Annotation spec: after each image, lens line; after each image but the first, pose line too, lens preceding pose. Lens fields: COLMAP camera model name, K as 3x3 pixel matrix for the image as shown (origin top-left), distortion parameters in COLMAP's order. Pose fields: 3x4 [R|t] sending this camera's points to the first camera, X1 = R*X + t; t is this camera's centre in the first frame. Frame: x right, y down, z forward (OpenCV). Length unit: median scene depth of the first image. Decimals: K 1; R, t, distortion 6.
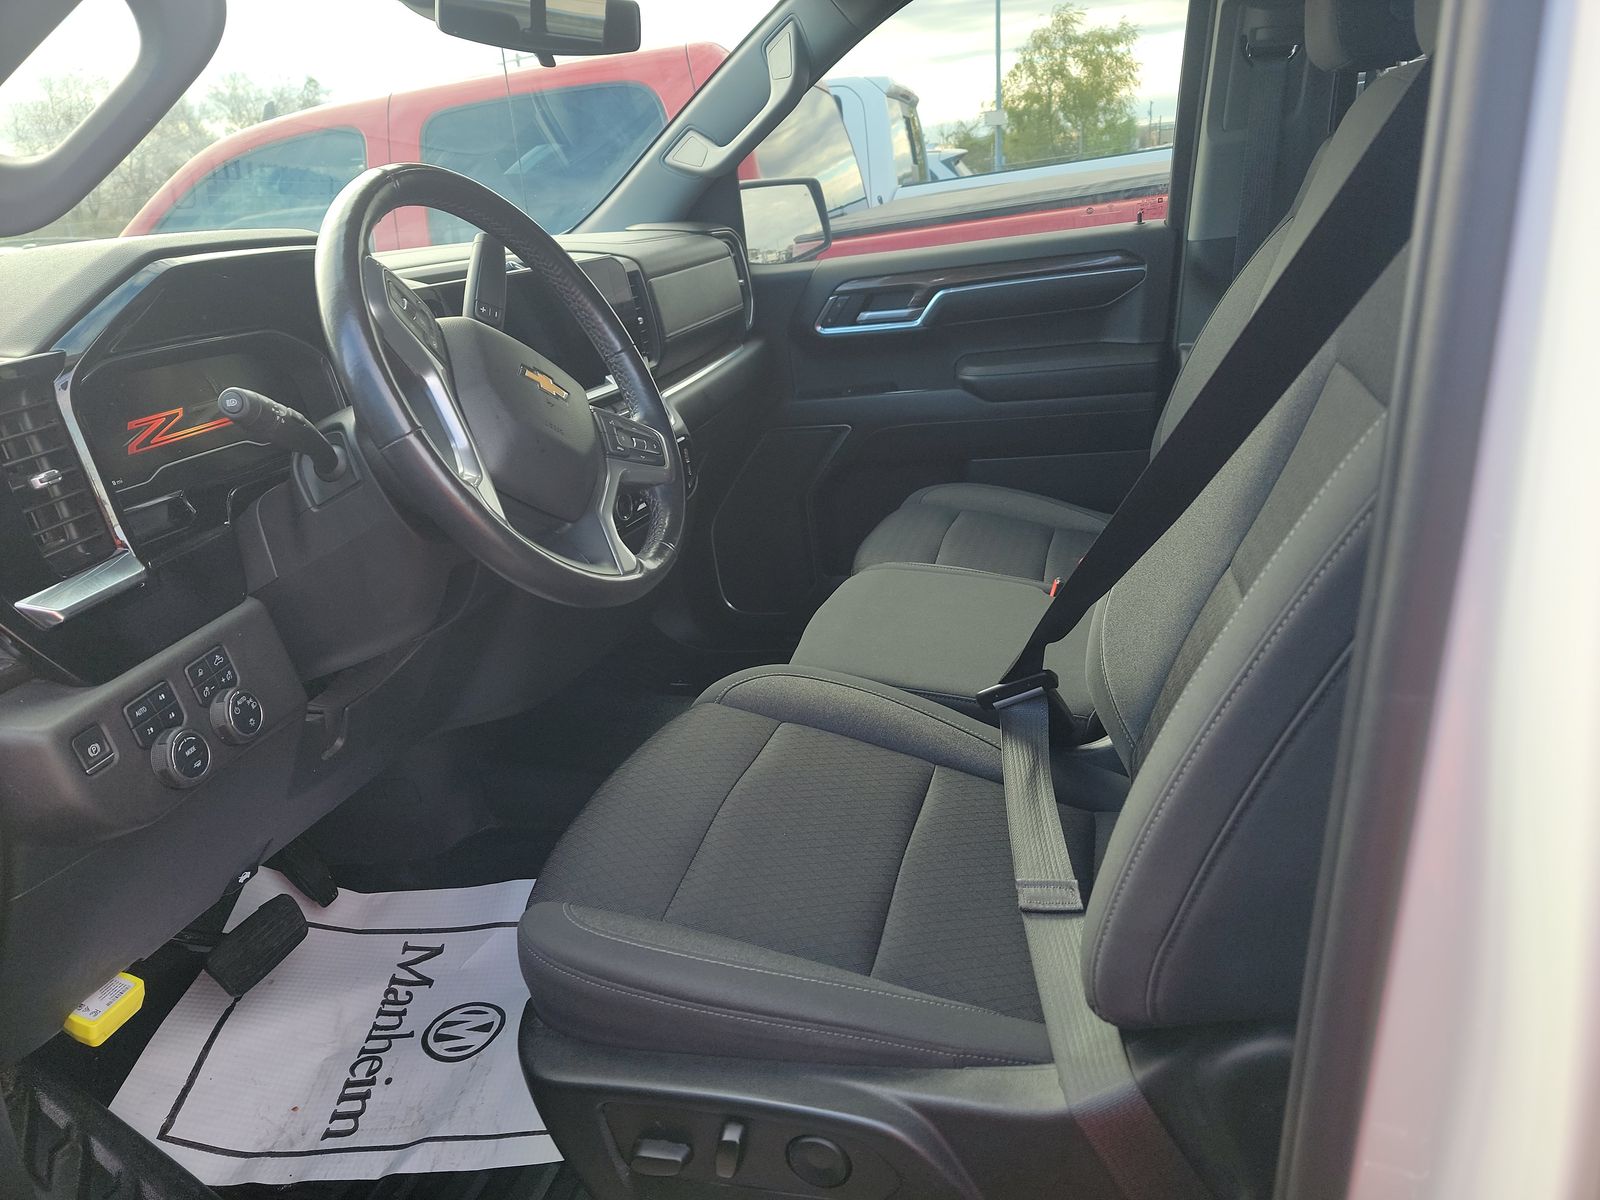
lens RADIAL K [[1145.9, 0, 816.8], [0, 1145.9, 590.3], [0, 0, 1]] dist [0.076515, -0.067875]
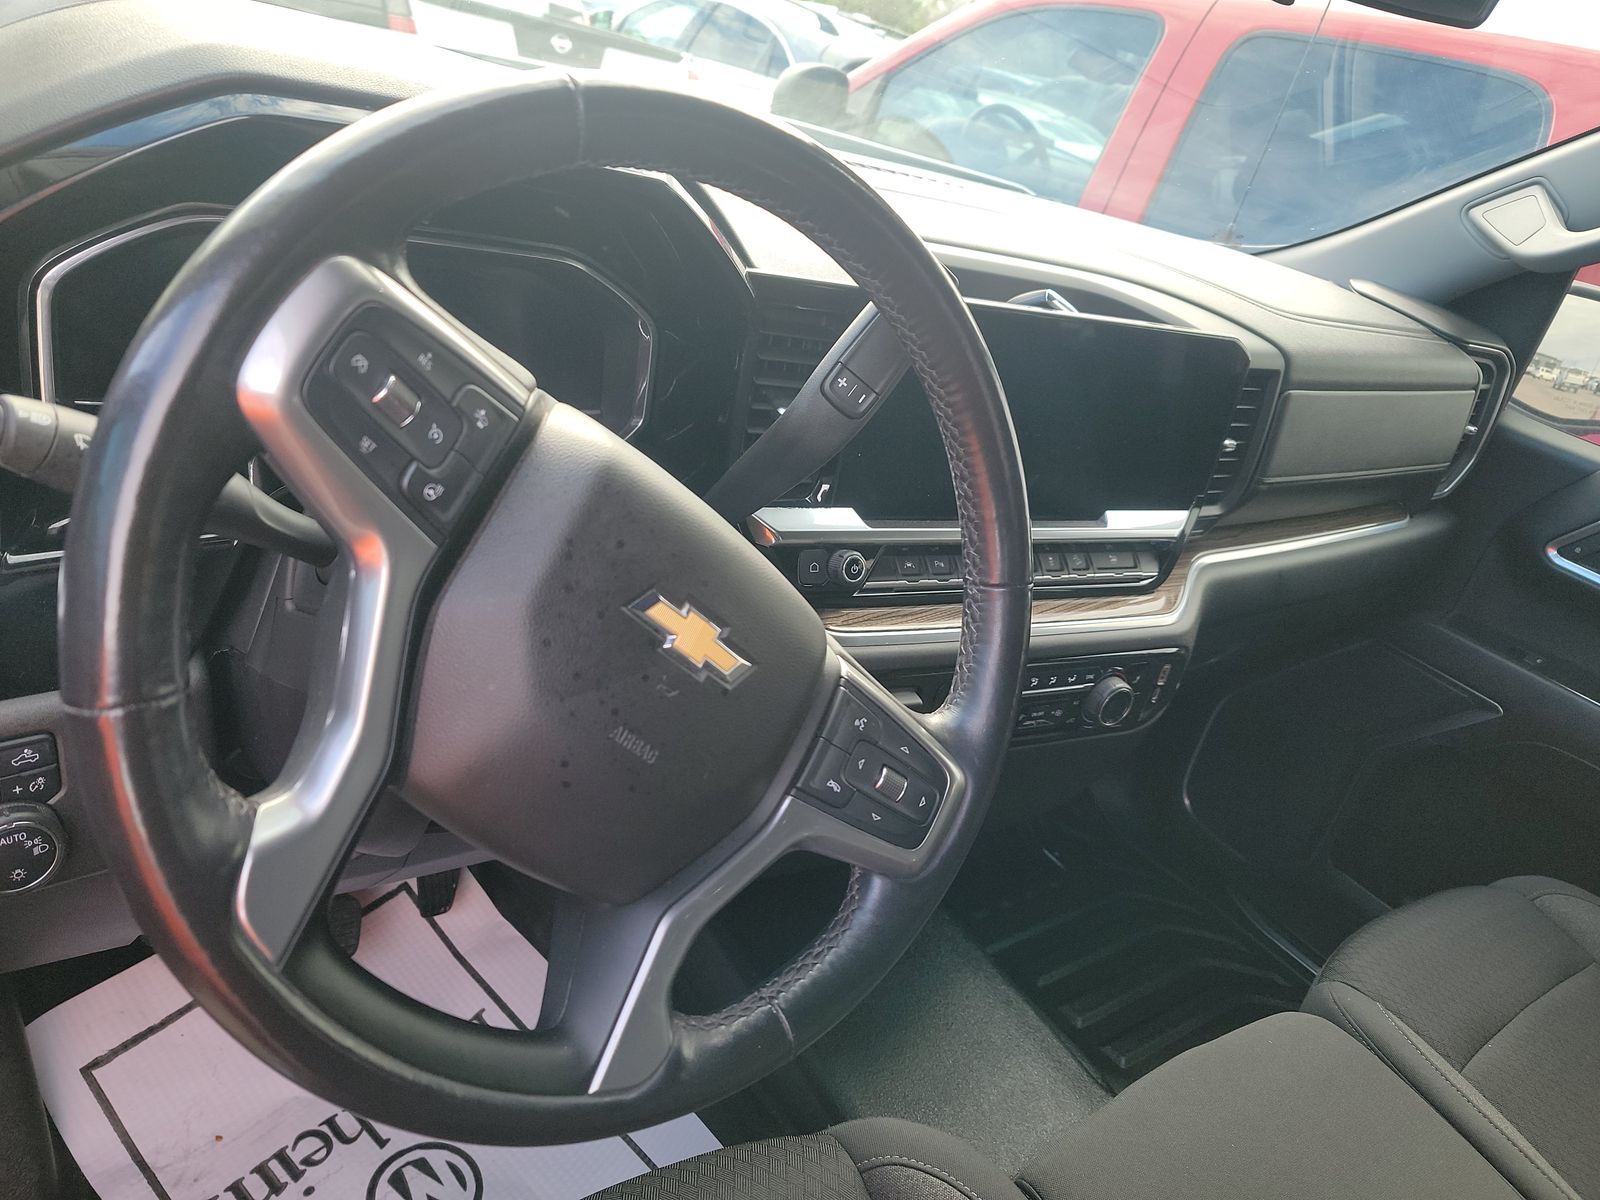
lens RADIAL K [[1145.9, 0, 816.8], [0, 1145.9, 590.3], [0, 0, 1]] dist [0.076515, -0.067875]
pose [[0.726700, 0.532179, -0.434387, -0.001031], [-0.502760, 0.842924, 0.191604, -0.169810], [0.468123, 0.079153, 0.880111, 0.336719]]
